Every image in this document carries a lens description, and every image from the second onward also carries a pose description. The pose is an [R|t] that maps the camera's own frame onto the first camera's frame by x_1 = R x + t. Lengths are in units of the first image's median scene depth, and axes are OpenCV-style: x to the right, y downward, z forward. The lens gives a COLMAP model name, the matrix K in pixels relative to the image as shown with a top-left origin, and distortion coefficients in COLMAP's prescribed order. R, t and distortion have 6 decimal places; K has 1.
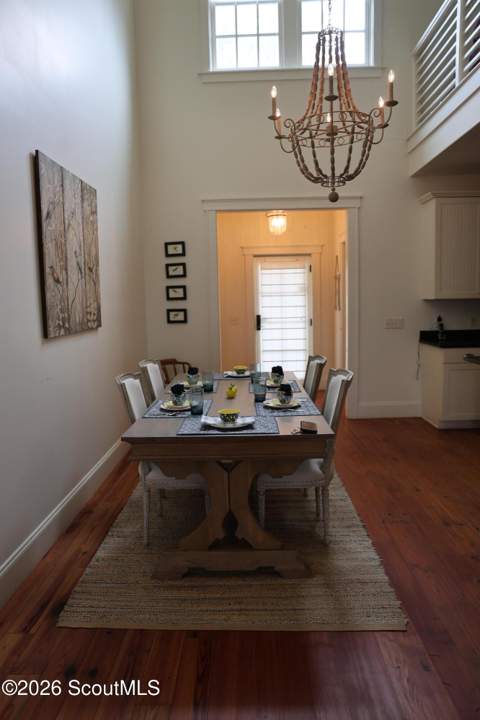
lens RADIAL K [[483.8, 0, 240.0], [0, 483.8, 360.0], [0, 0, 1]] dist [-0.119562, 0.093277]
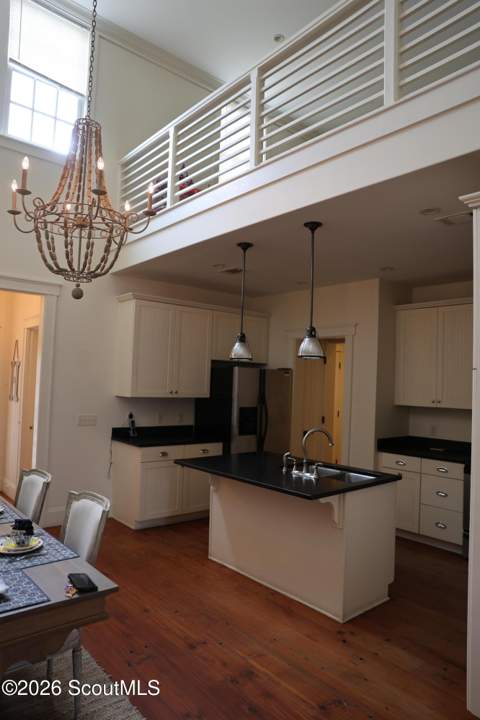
lens RADIAL K [[483.8, 0, 240.0], [0, 483.8, 360.0], [0, 0, 1]] dist [-0.119562, 0.093277]
pose [[0.746579, 0.081946, 0.660231, -0.095496], [0.027250, 0.987786, -0.153416, -0.045273], [-0.664738, 0.132529, 0.735227, 0.095835]]
